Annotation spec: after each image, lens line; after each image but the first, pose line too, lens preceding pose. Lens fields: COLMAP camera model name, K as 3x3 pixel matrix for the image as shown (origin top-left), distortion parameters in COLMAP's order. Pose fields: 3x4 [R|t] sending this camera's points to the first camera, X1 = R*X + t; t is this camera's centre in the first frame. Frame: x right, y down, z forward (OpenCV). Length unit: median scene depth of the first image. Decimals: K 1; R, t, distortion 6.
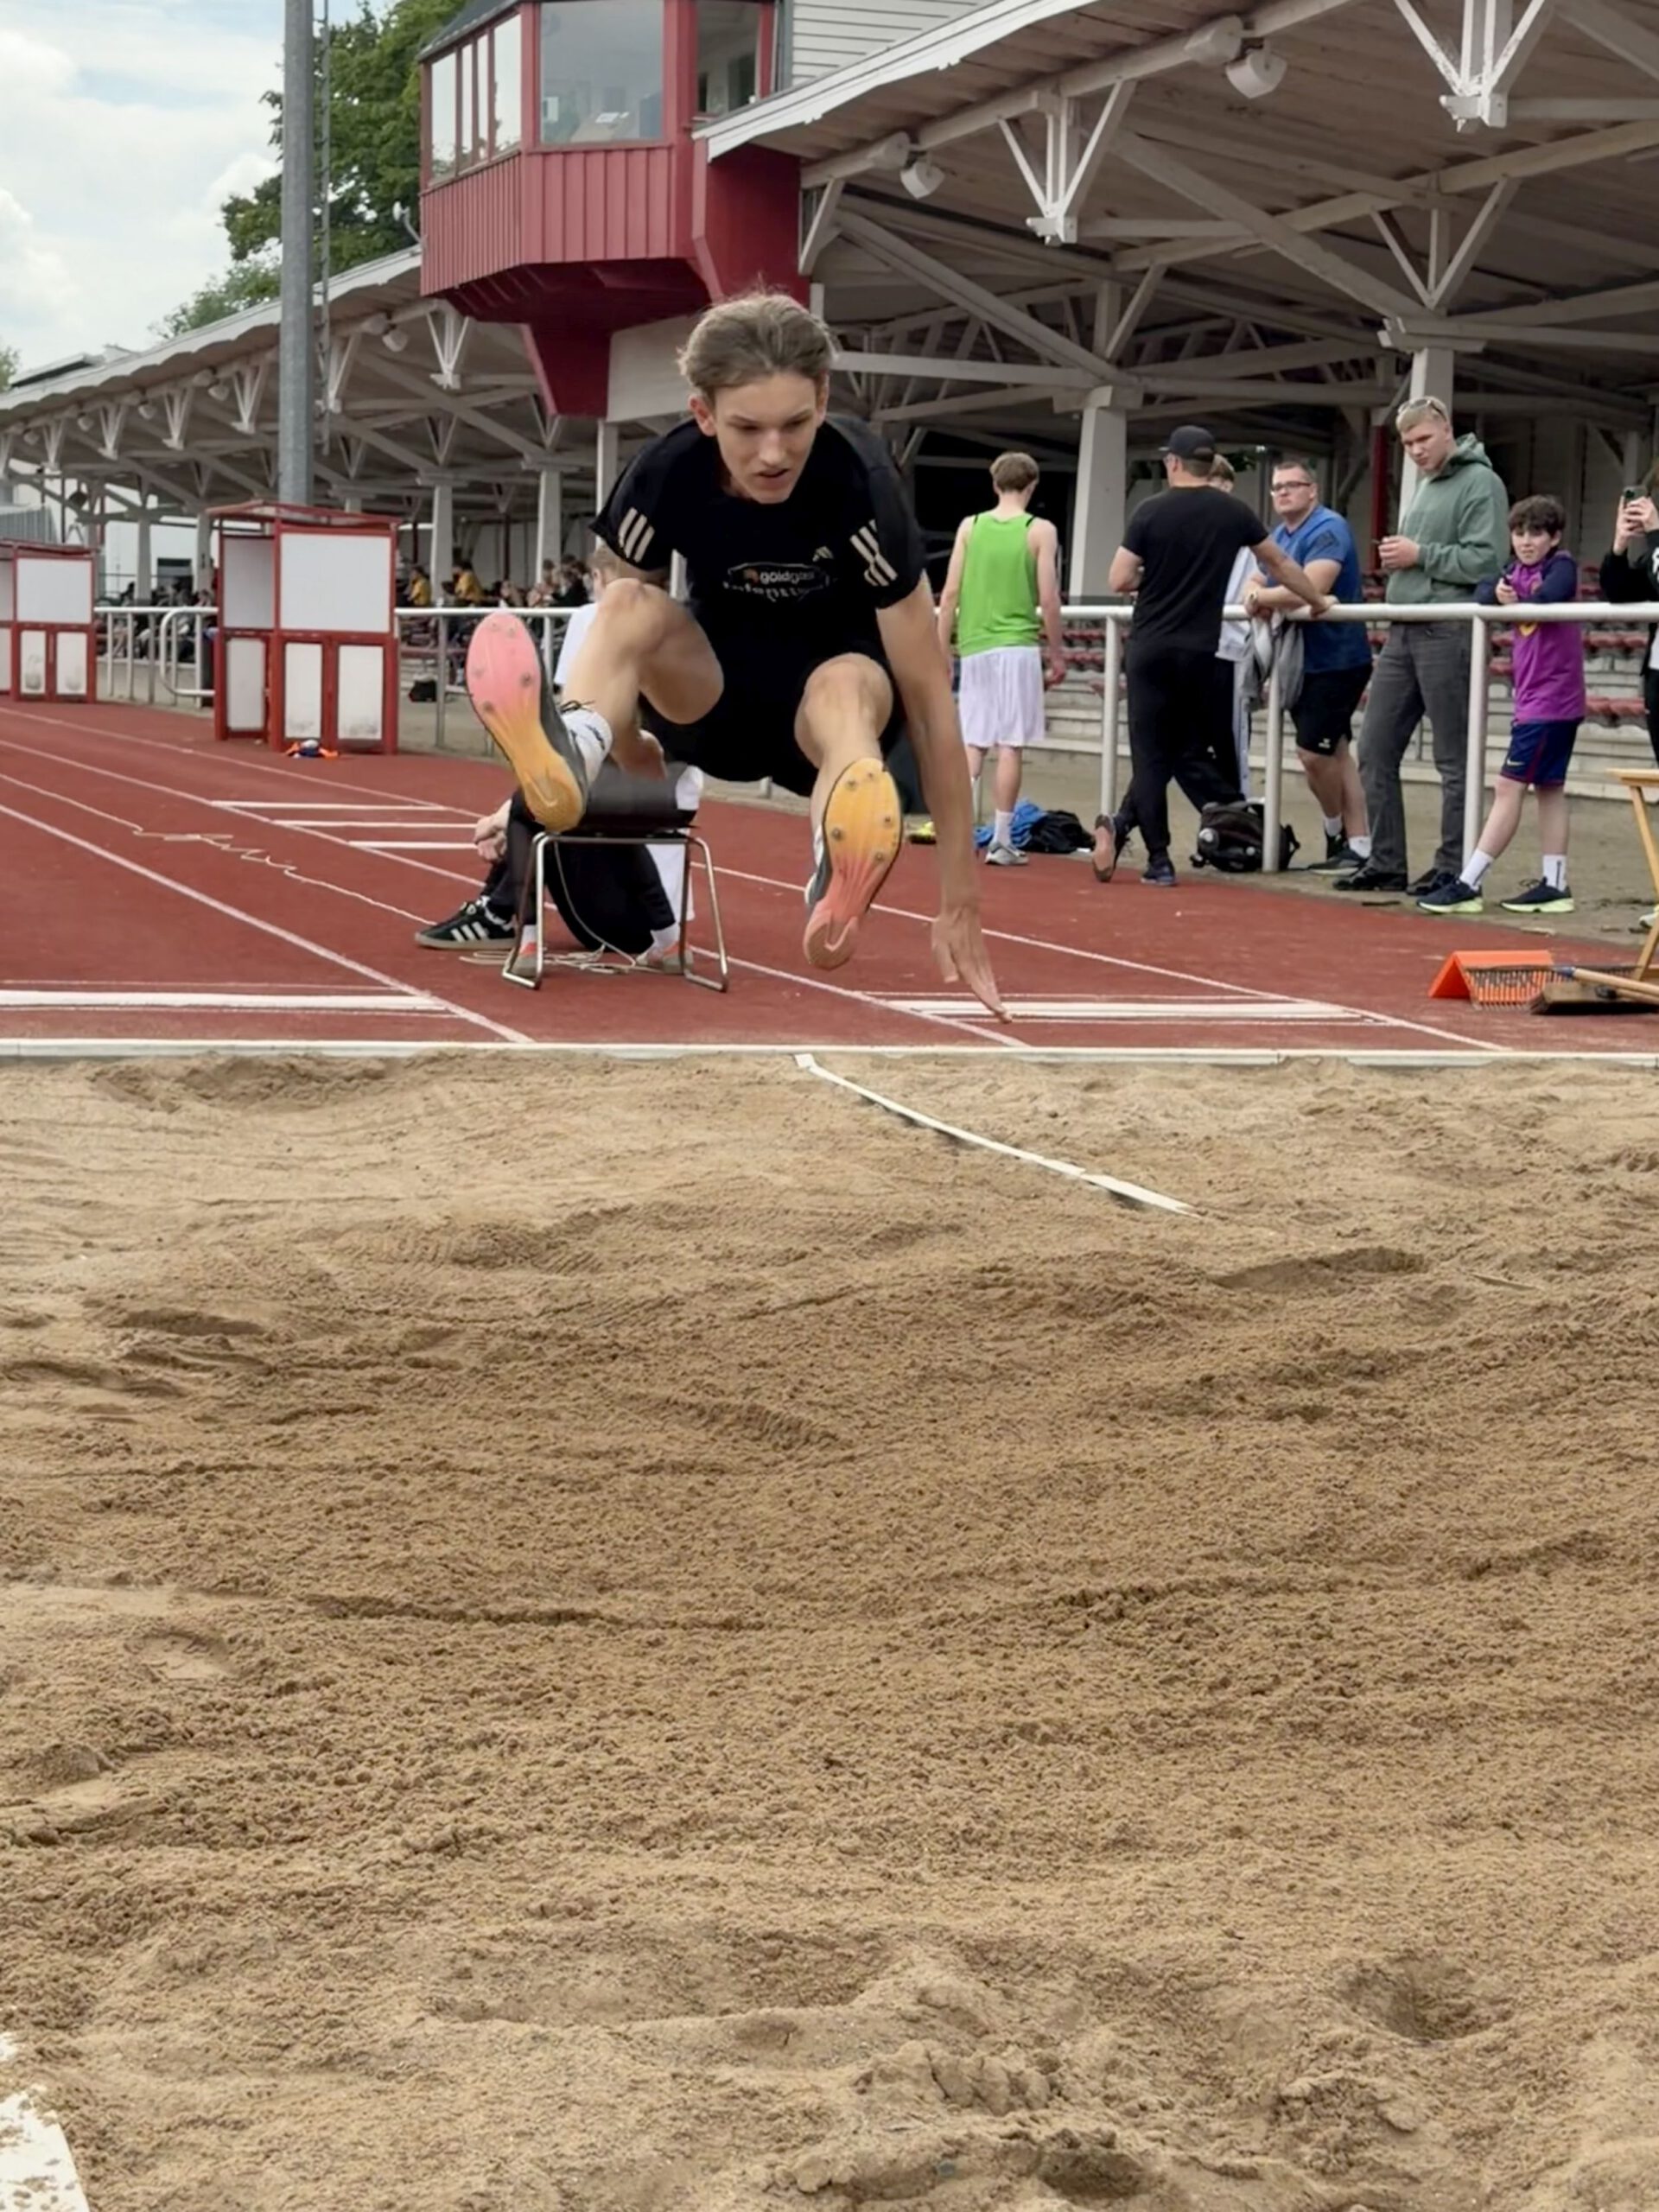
lens RADIAL K [[3734.5, 0, 830.5], [0, 3734.5, 1099.9], [0, 0, 1]] dist [0.038600, 0.000000]
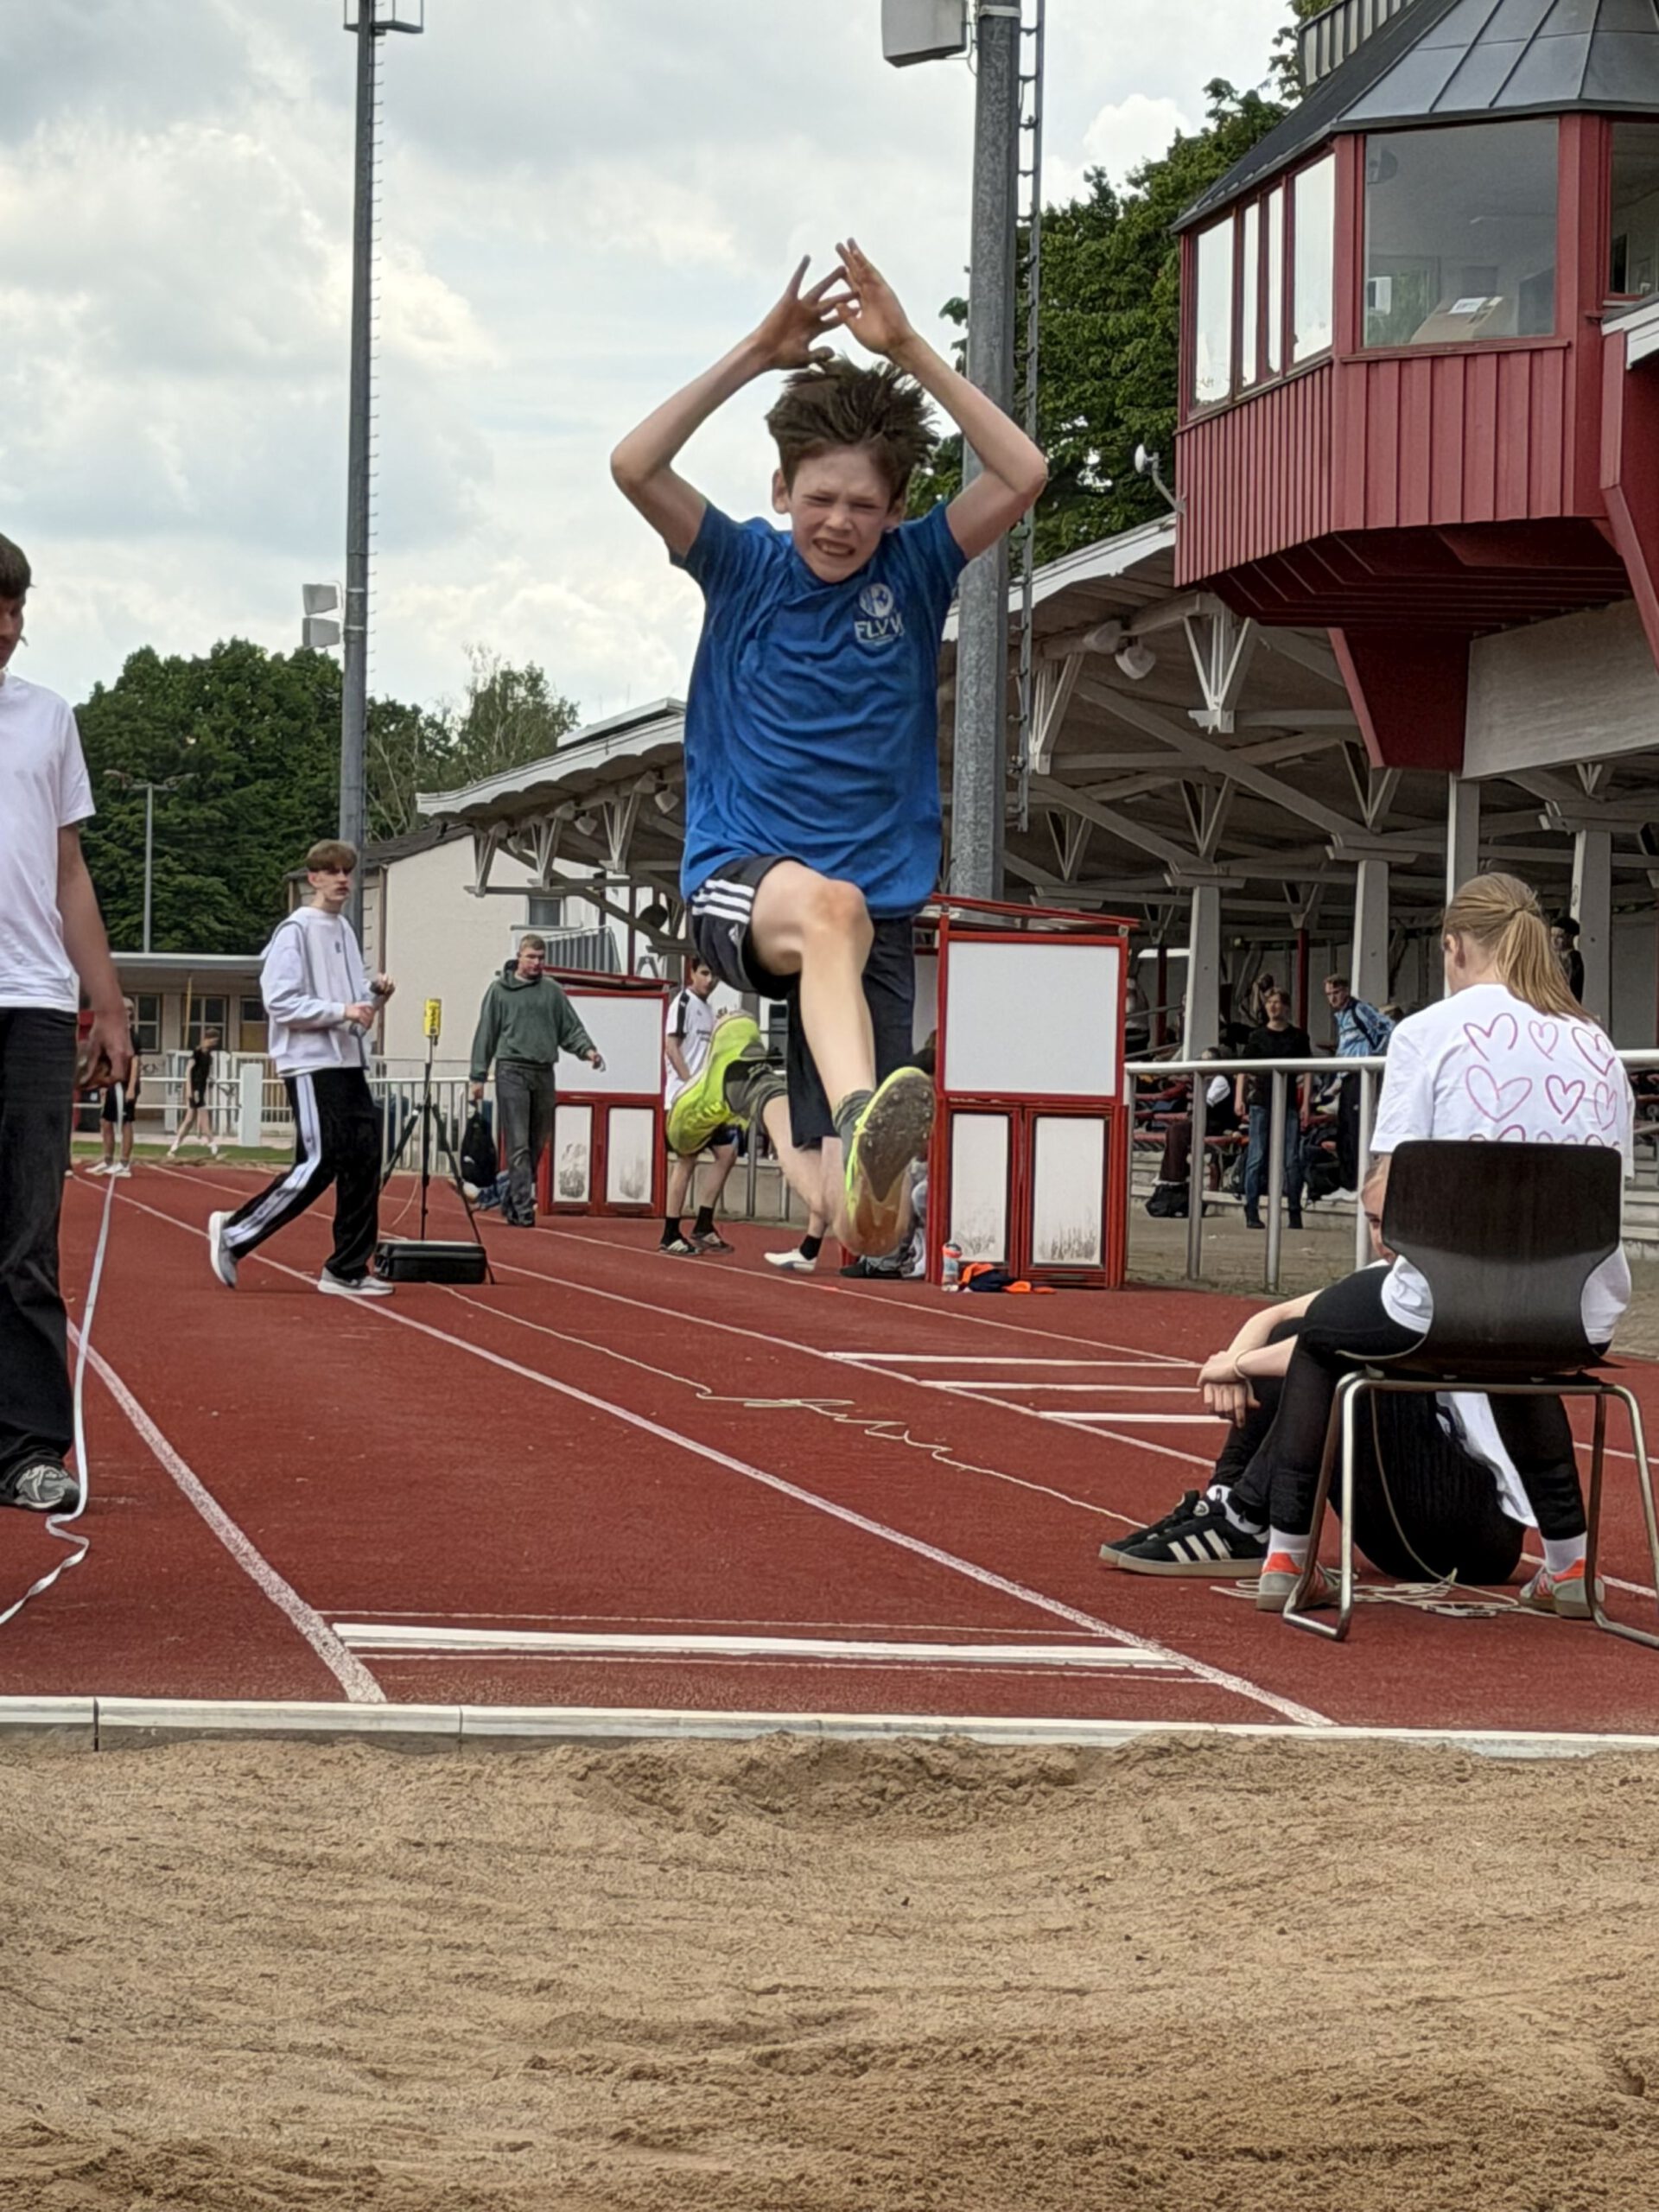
lens RADIAL K [[6714.4, 0, 822.6], [0, 6714.4, 1103.1], [0, 0, 1]] dist [0.076744, 0.000000]
pose [[0.987906, 0.002043, -0.155041, 0.009896], [-0.018385, 0.994402, -0.104049, -0.005072], [0.153961, 0.105641, 0.982413, -0.132187]]
